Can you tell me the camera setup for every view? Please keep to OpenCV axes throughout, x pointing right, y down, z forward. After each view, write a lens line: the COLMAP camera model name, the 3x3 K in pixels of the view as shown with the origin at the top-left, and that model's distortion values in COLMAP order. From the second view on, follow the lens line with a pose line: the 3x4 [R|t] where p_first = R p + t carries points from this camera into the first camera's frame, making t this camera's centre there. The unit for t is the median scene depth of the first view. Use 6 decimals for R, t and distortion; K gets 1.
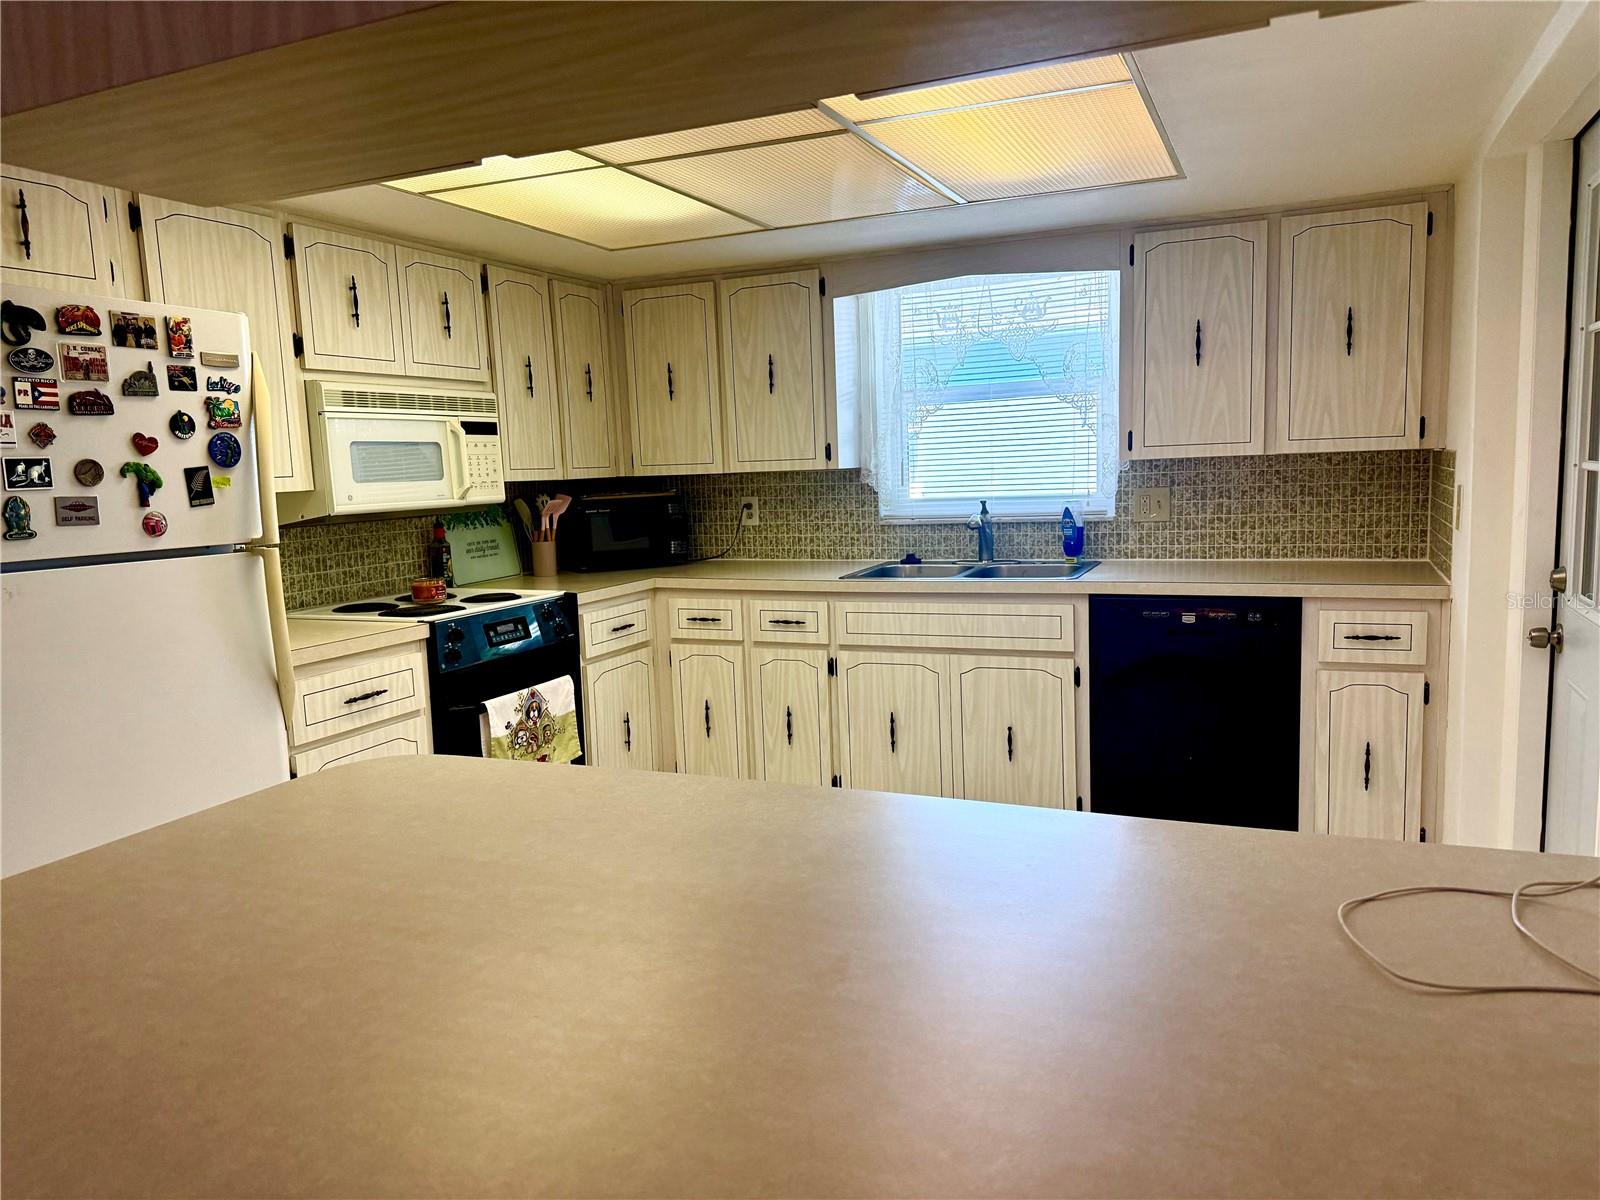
lens RADIAL K [[1130.6, 0, 800.0], [0, 1130.6, 600.0], [0, 0, 1]] dist [0.189281, -0.348833]
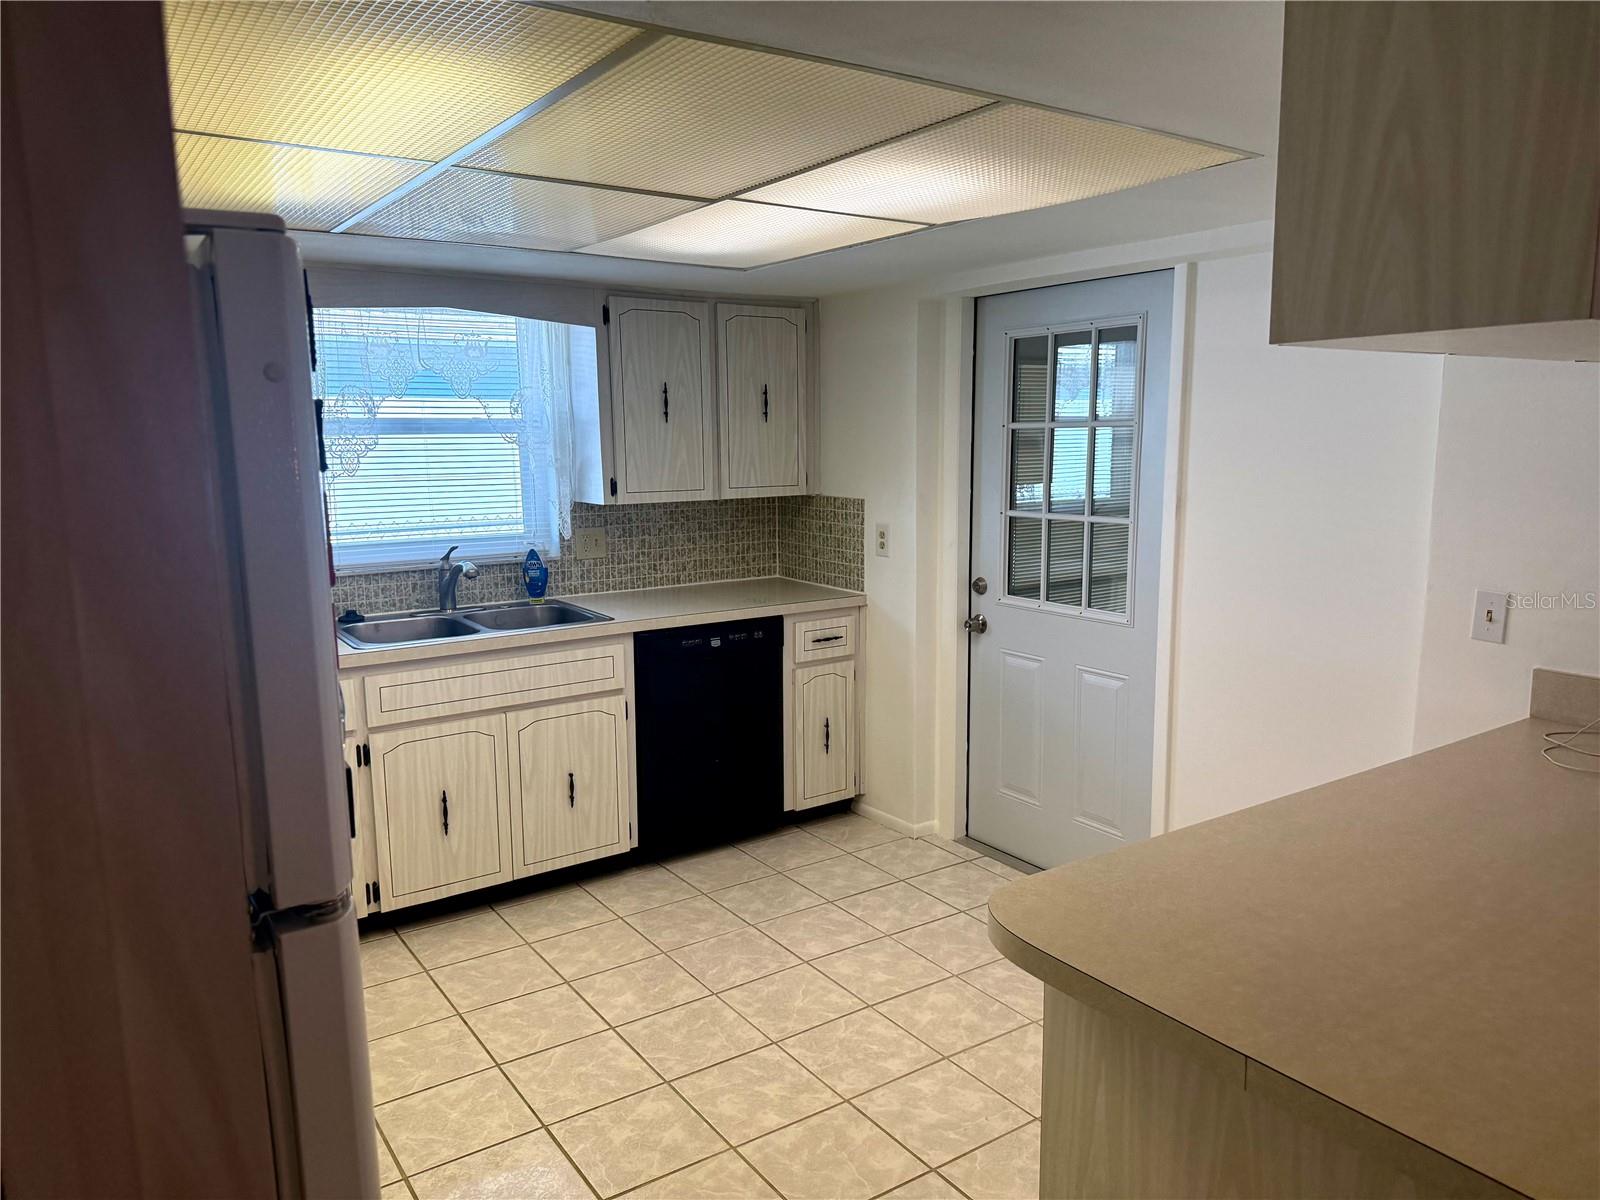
lens RADIAL K [[1130.6, 0, 800.0], [0, 1130.6, 600.0], [0, 0, 1]] dist [0.189281, -0.348833]
pose [[0.531488, -0.095933, 0.841616, -0.537298], [0.094134, 0.994101, 0.053867, -0.074747], [-0.841819, 0.050595, 0.537383, 0.284920]]
